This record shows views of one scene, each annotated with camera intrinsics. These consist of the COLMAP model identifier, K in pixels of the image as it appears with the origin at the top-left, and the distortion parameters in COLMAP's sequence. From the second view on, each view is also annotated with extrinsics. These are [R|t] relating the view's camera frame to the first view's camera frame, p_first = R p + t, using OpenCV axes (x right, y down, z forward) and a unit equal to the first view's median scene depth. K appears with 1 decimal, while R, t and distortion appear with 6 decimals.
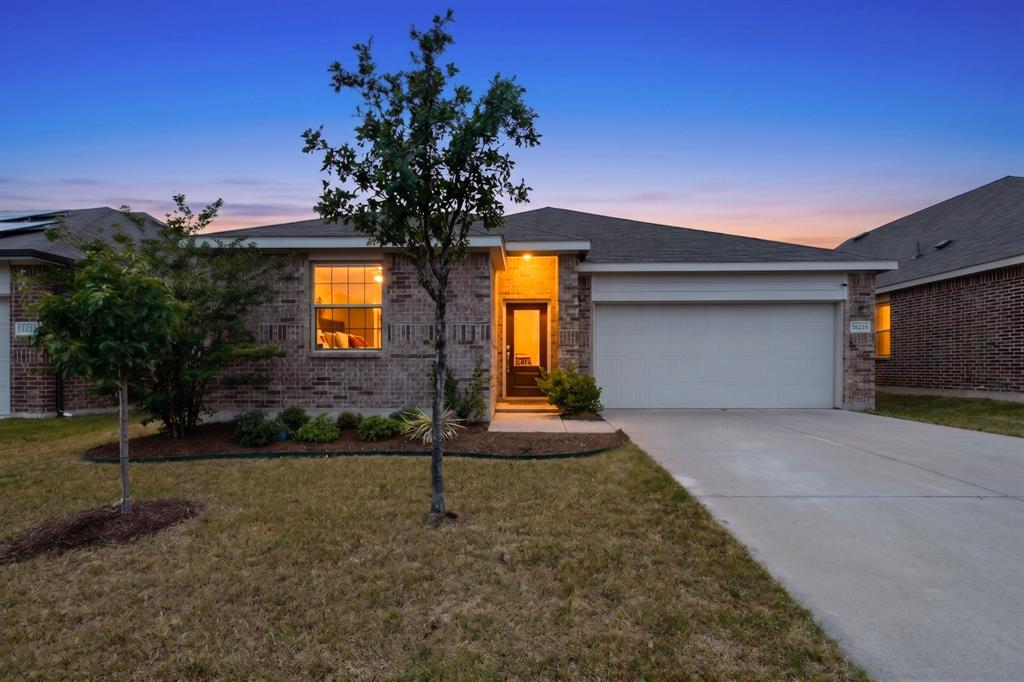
lens RADIAL K [[446.1, 0, 521.9], [0, 446.1, 365.9], [0, 0, 1]] dist [-0.002863, -0.000697]
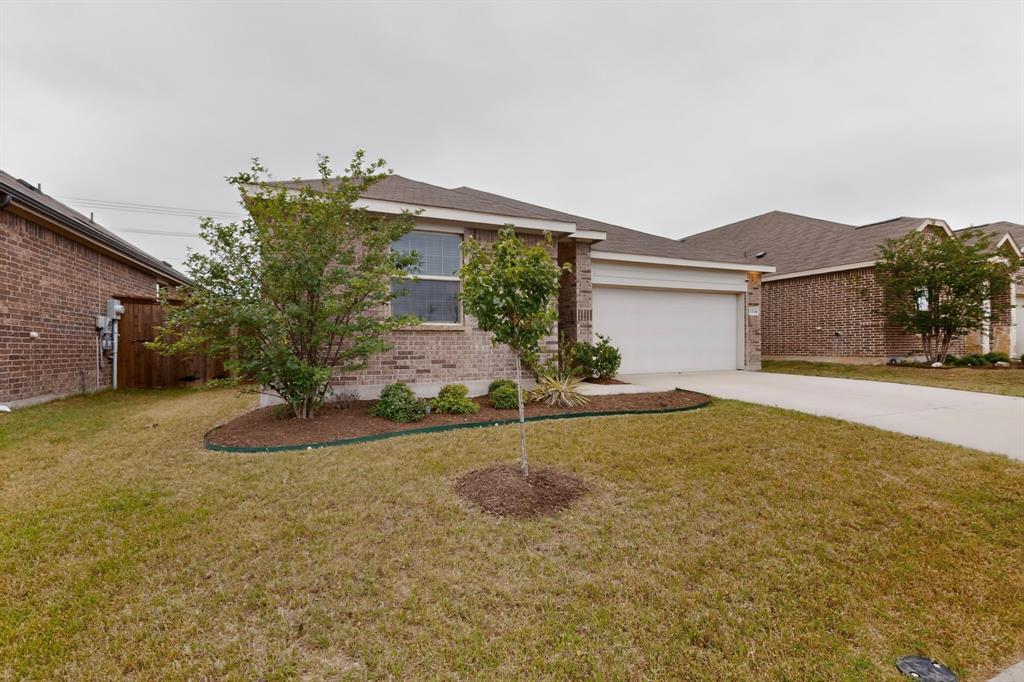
lens RADIAL K [[446.1, 0, 514.7], [0, 446.1, 344.8], [0, 0, 1]] dist [-0.002863, -0.000697]
pose [[0.911687, -0.006087, 0.410839, -0.566008], [0.003861, 0.999973, 0.006247, 0.006595], [-0.410866, -0.004110, 0.911686, 0.028548]]
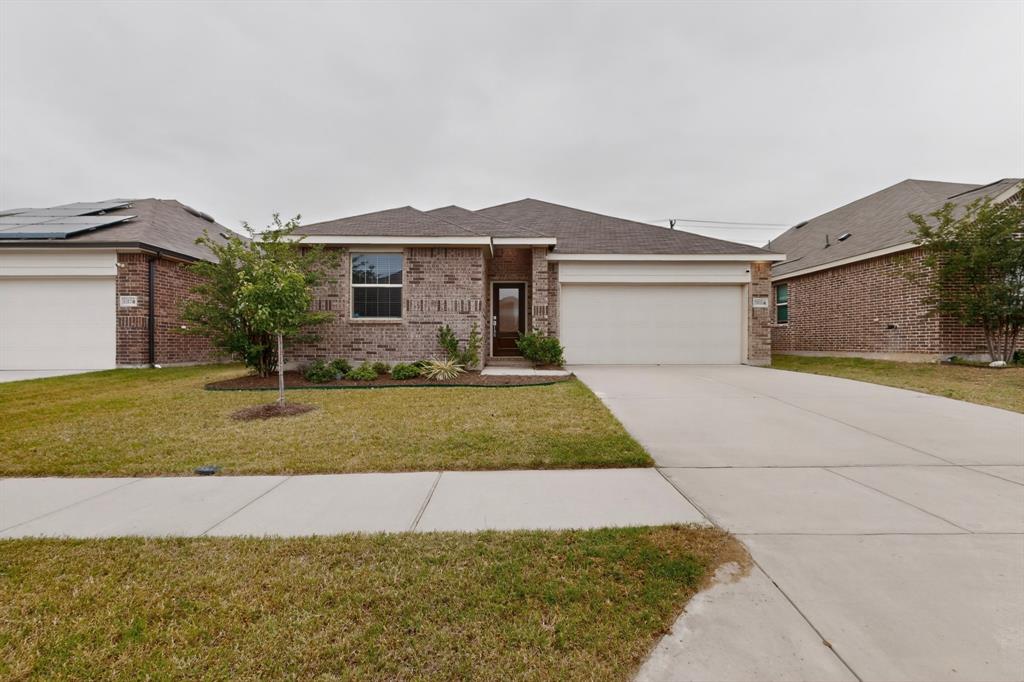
lens RADIAL K [[446.1, 0, 520.3], [0, 446.1, 337.2], [0, 0, 1]] dist [-0.002863, -0.000697]
pose [[0.999552, 0.002831, 0.029792, 0.006408], [-0.002685, 0.999984, -0.004928, 0.025887], [-0.029806, 0.004846, 0.999544, -0.340946]]
